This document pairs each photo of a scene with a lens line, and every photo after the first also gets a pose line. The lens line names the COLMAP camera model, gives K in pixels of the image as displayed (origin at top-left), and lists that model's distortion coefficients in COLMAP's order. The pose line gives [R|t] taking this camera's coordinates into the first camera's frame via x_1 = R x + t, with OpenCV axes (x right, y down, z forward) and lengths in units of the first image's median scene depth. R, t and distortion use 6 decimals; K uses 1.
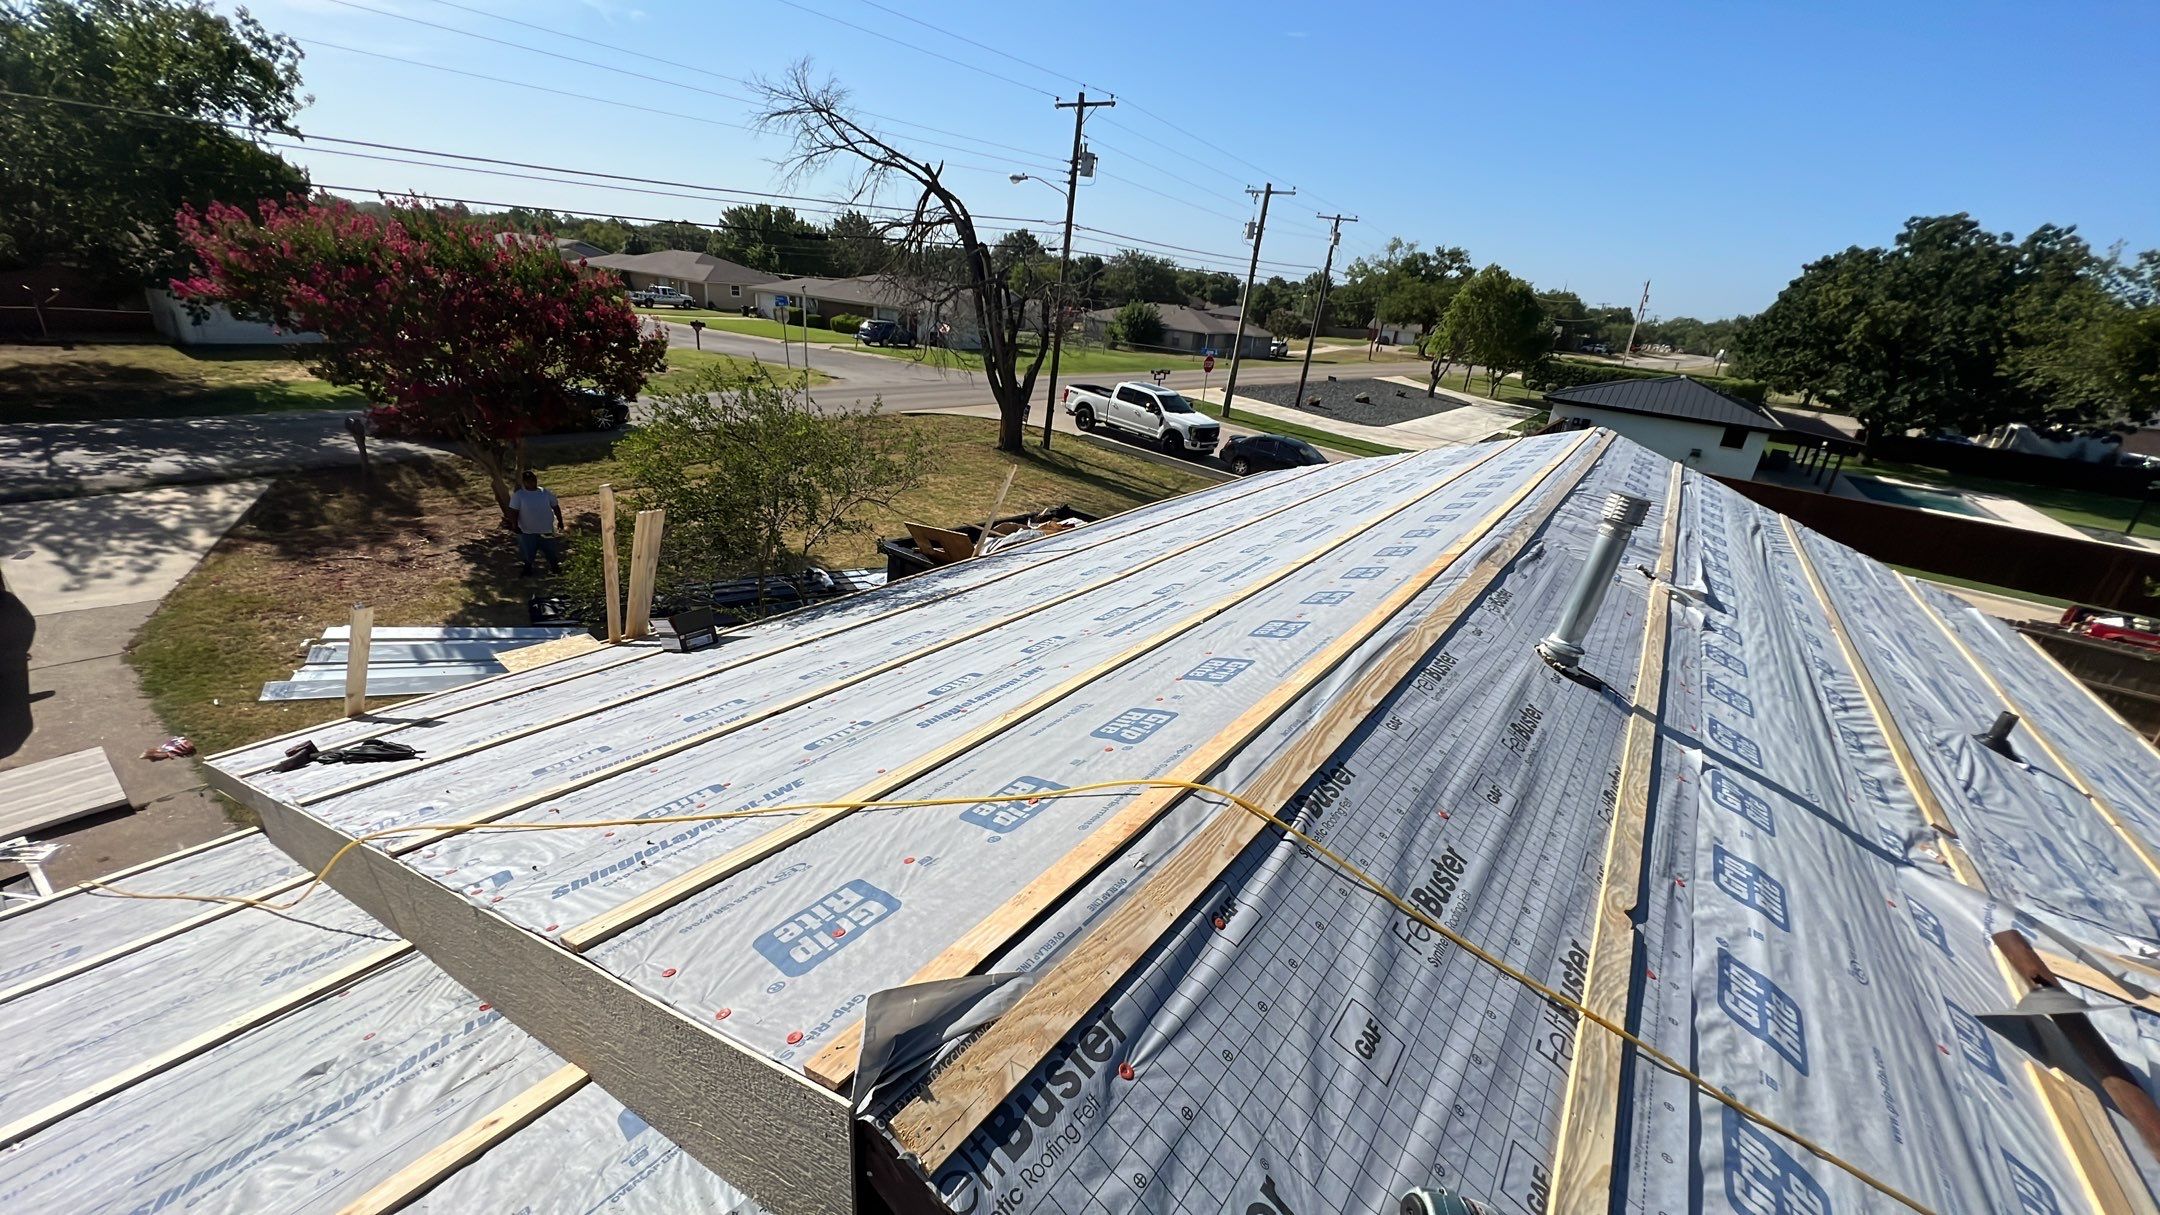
lens RADIAL K [[827.3, 0, 1084.5], [0, 827.3, 611.4], [0, 0, 1]] dist [0.001565, 0.000502]
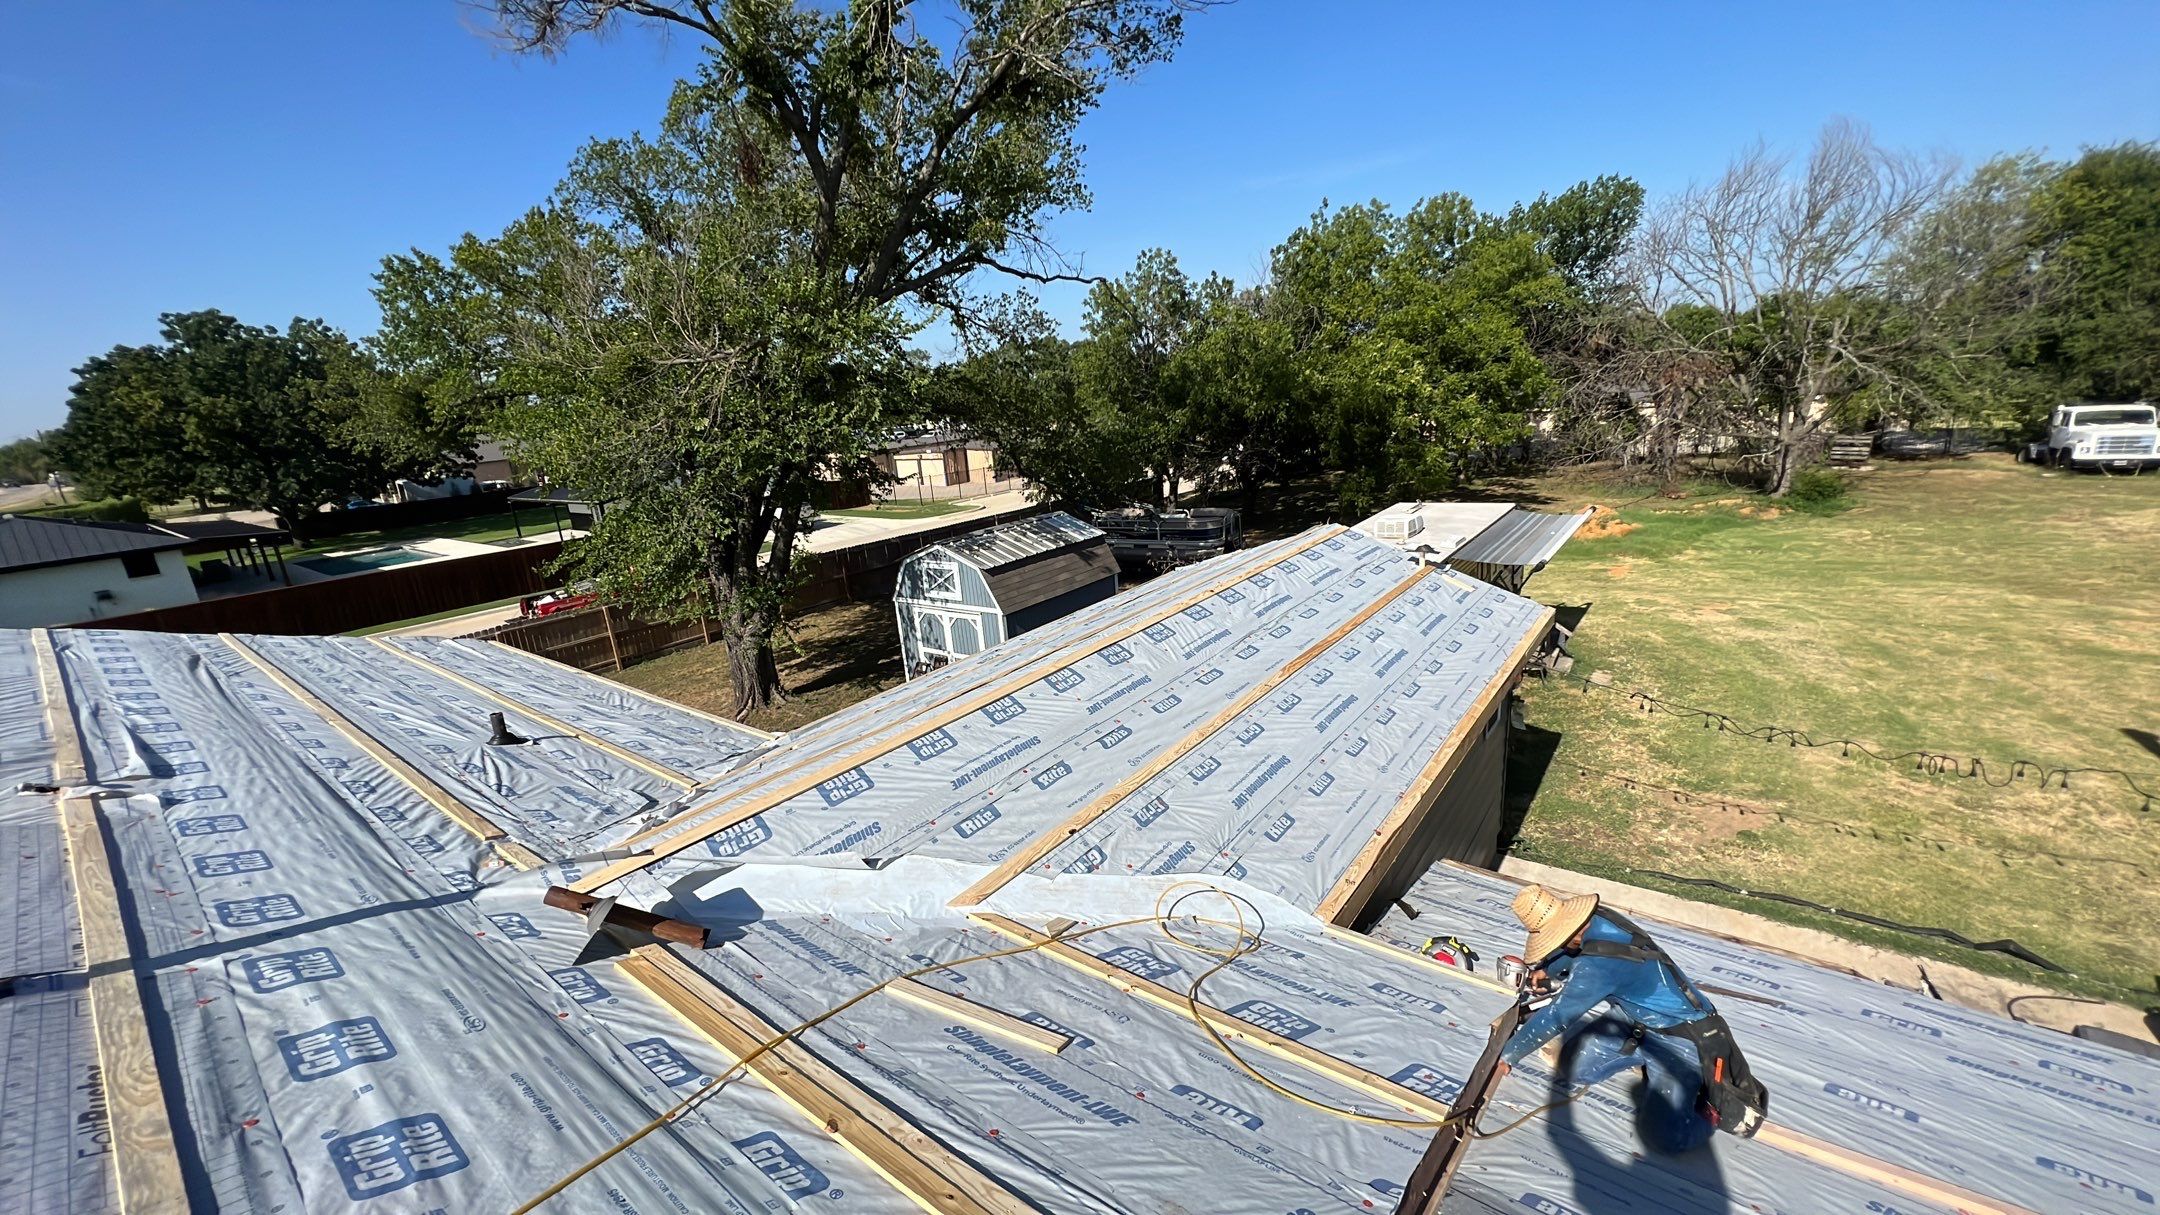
lens RADIAL K [[829.2, 0, 1080.0], [0, 829.2, 607.5], [0, 0, 1]] dist [0.000241, 0.000432]
pose [[0.036602, -0.356155, 0.933710, 0.113529], [0.448658, 0.840735, 0.303103, 0.014226], [-0.892954, 0.407822, 0.190565, -0.057627]]
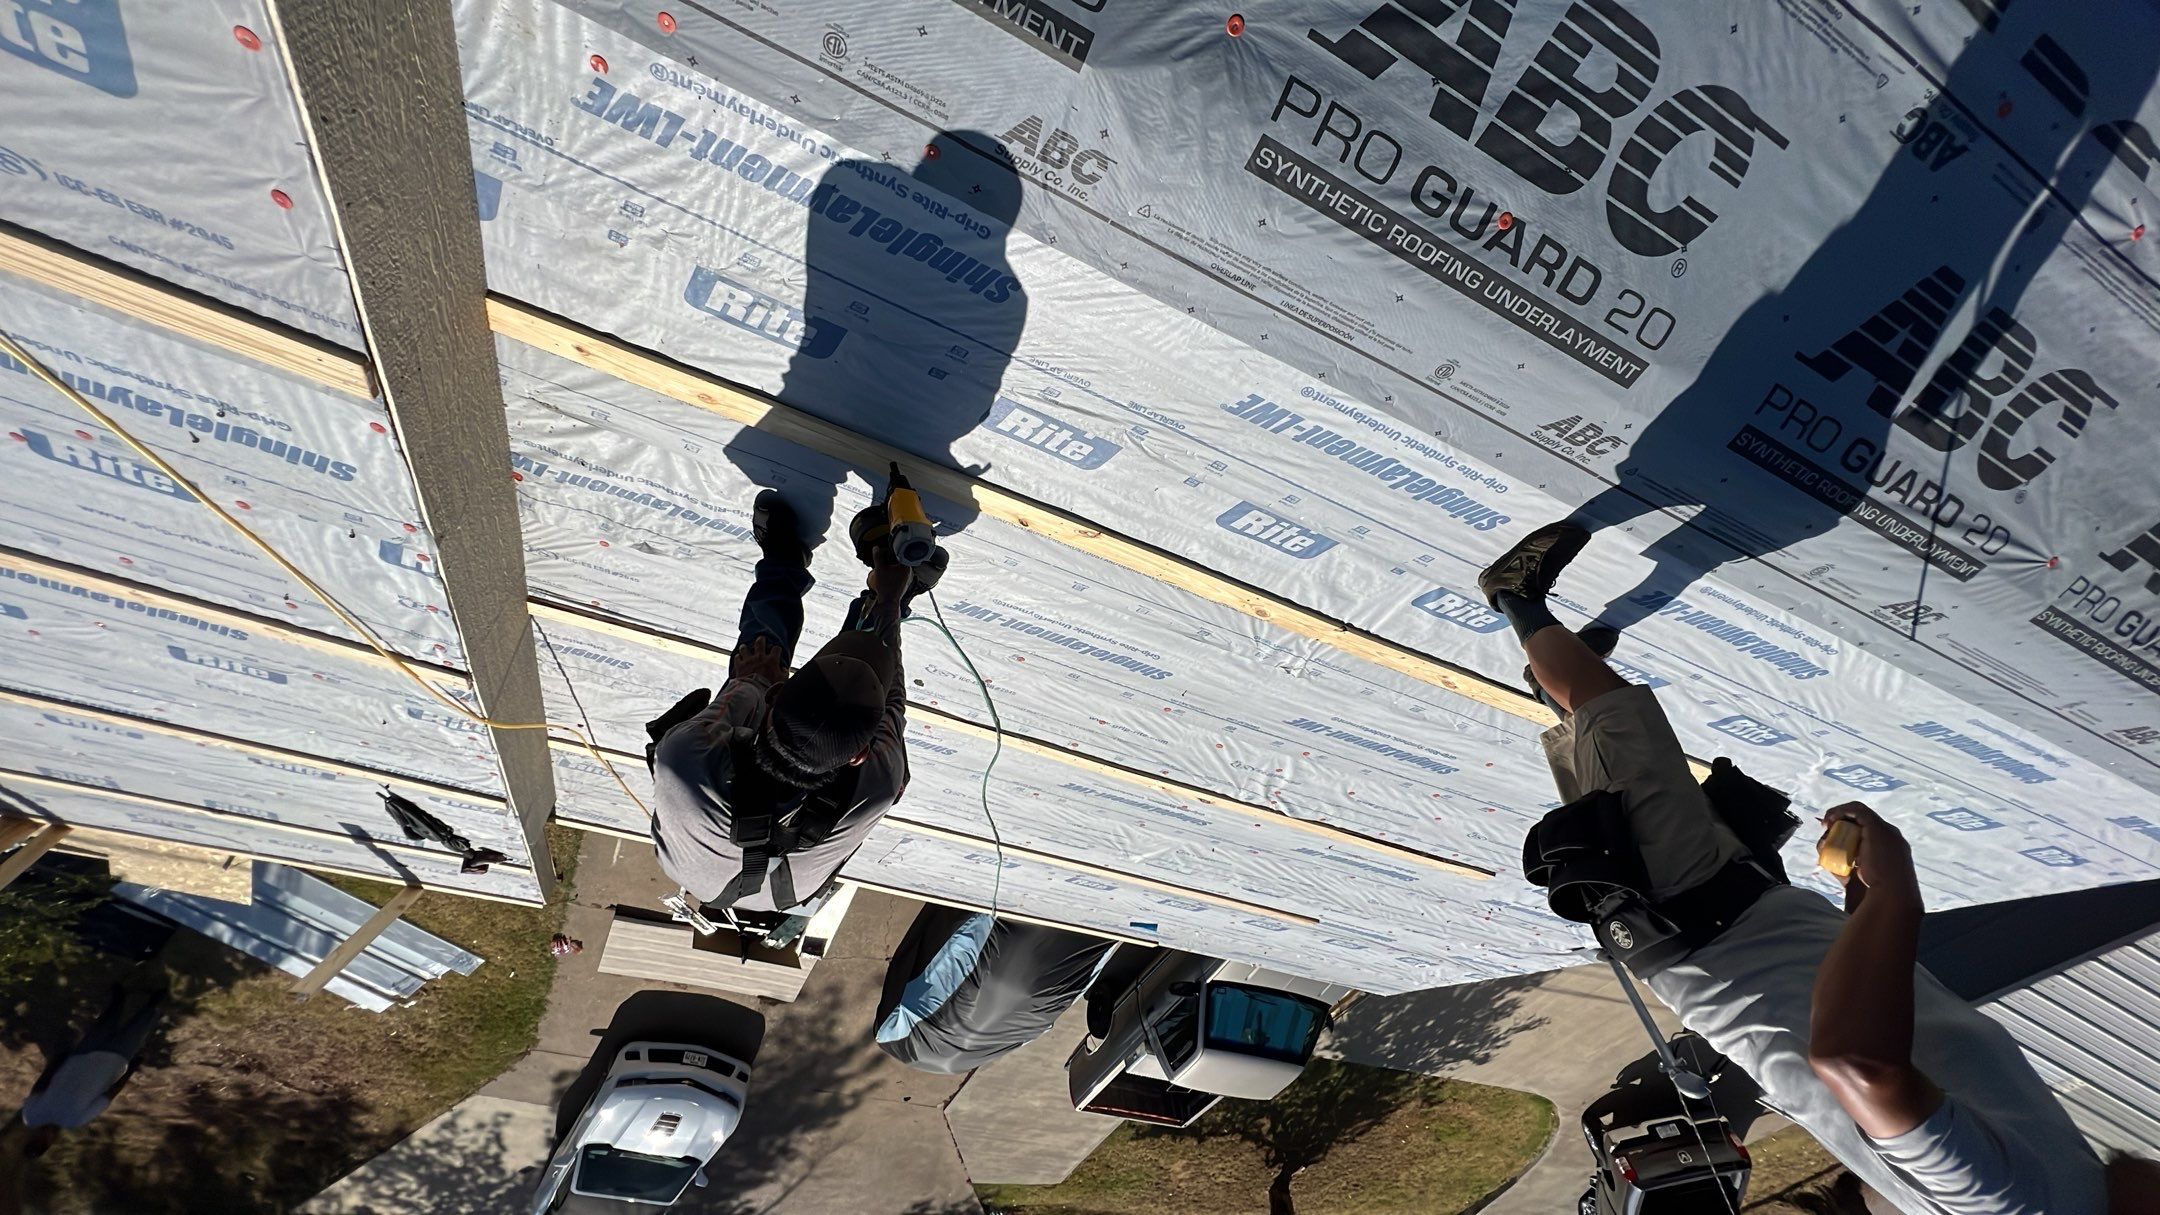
lens RADIAL K [[829.2, 0, 1080.0], [0, 829.2, 607.5], [0, 0, 1]] dist [0.000241, 0.000432]
pose [[-0.152205, -0.690000, -0.707625, -0.113312], [0.299670, -0.714482, 0.632229, -0.016732], [-0.941823, -0.115826, 0.315520, 0.033753]]
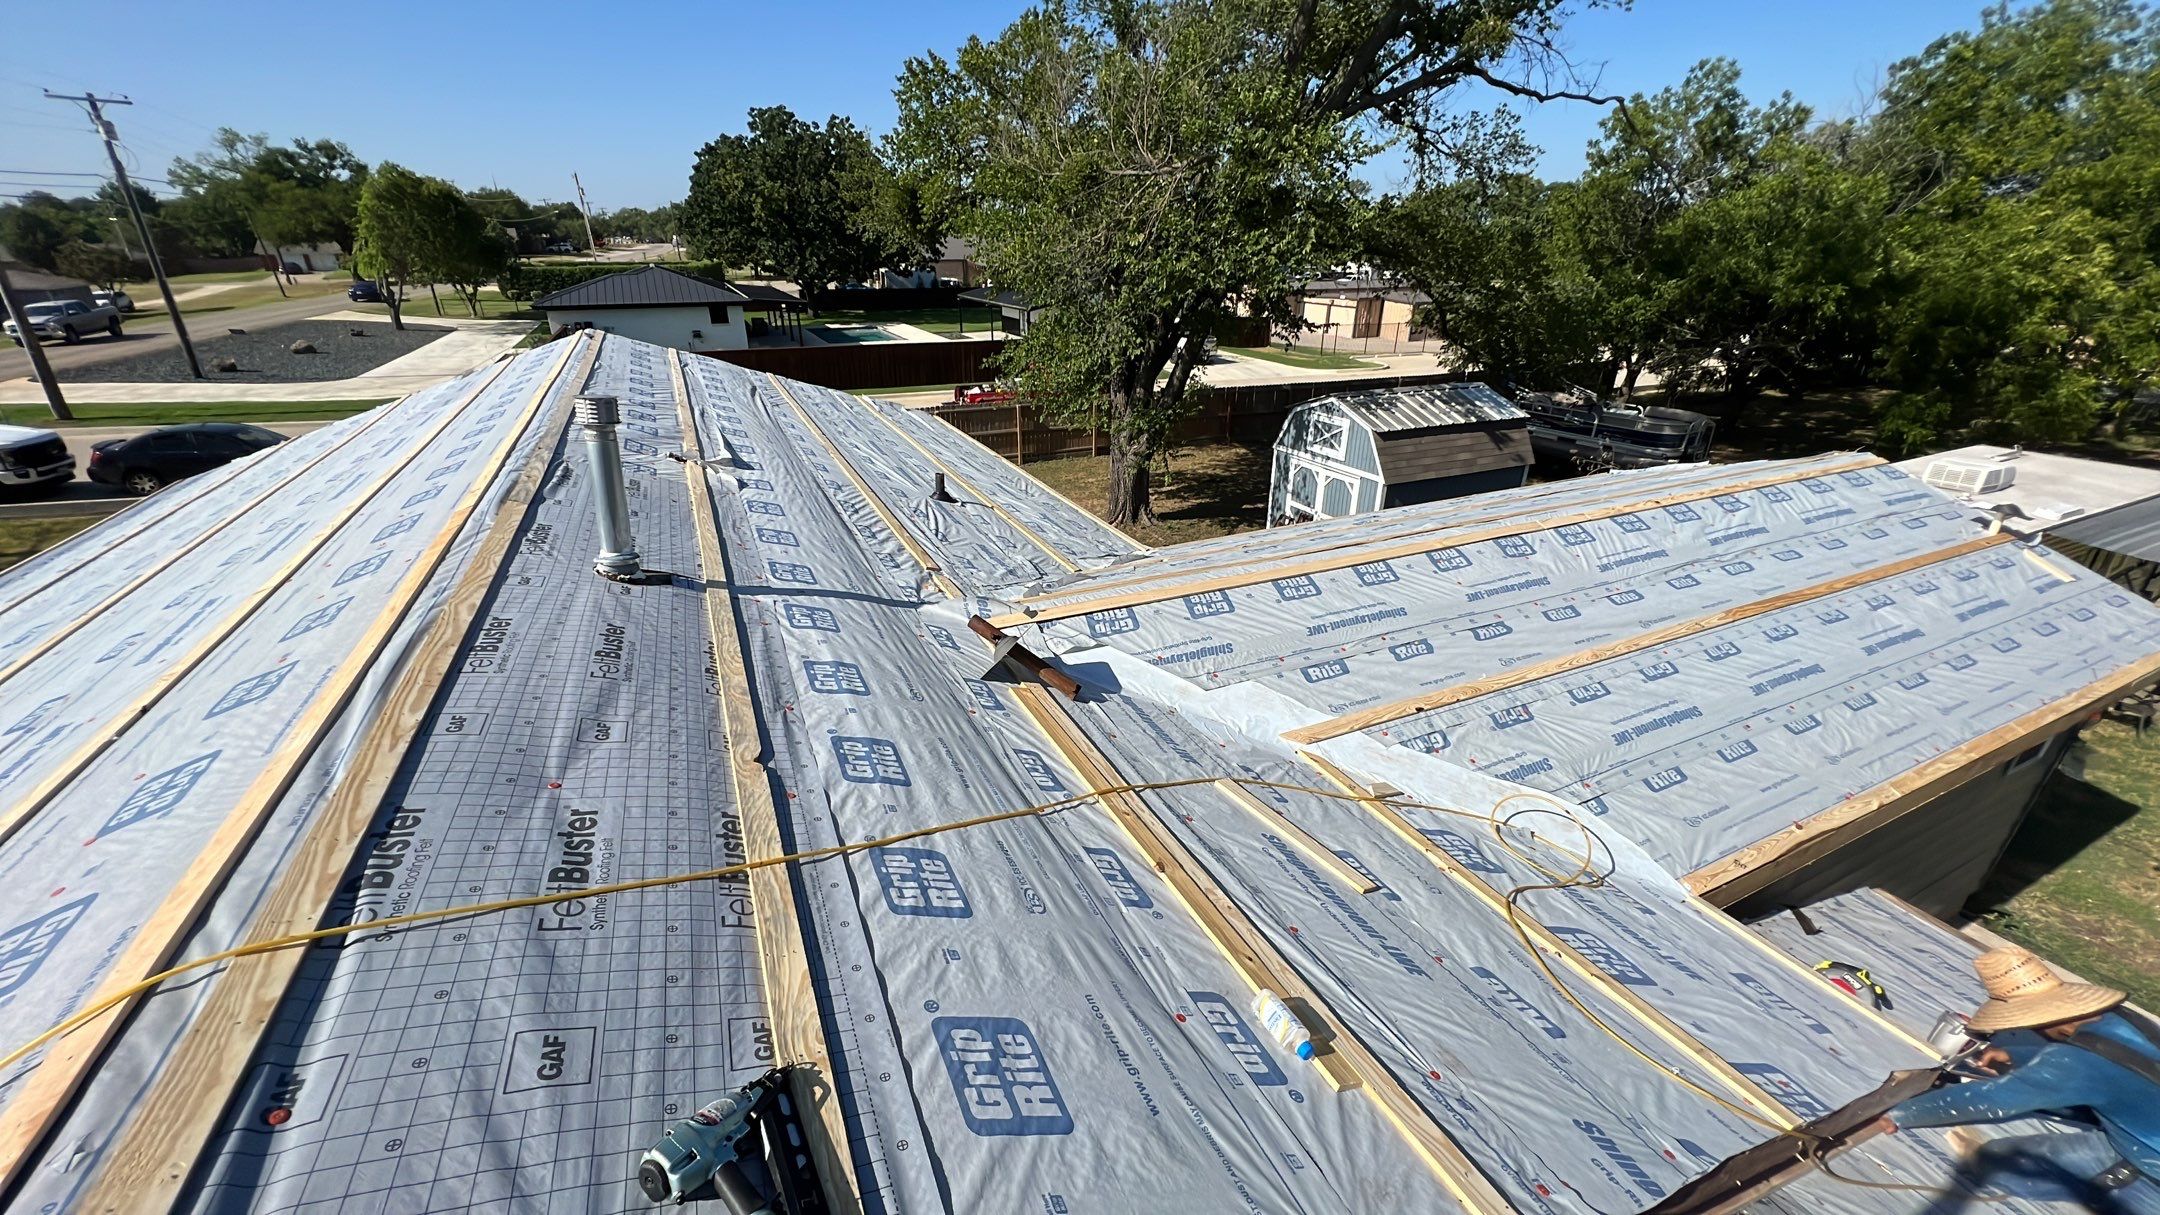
lens RADIAL K [[829.2, 0, 1080.0], [0, 829.2, 607.5], [0, 0, 1]] dist [0.000241, 0.000432]
pose [[0.490170, -0.441833, 0.751343, 0.071941], [0.363818, 0.887032, 0.284273, 0.013218], [-0.792067, 0.134010, 0.595543, -0.023571]]
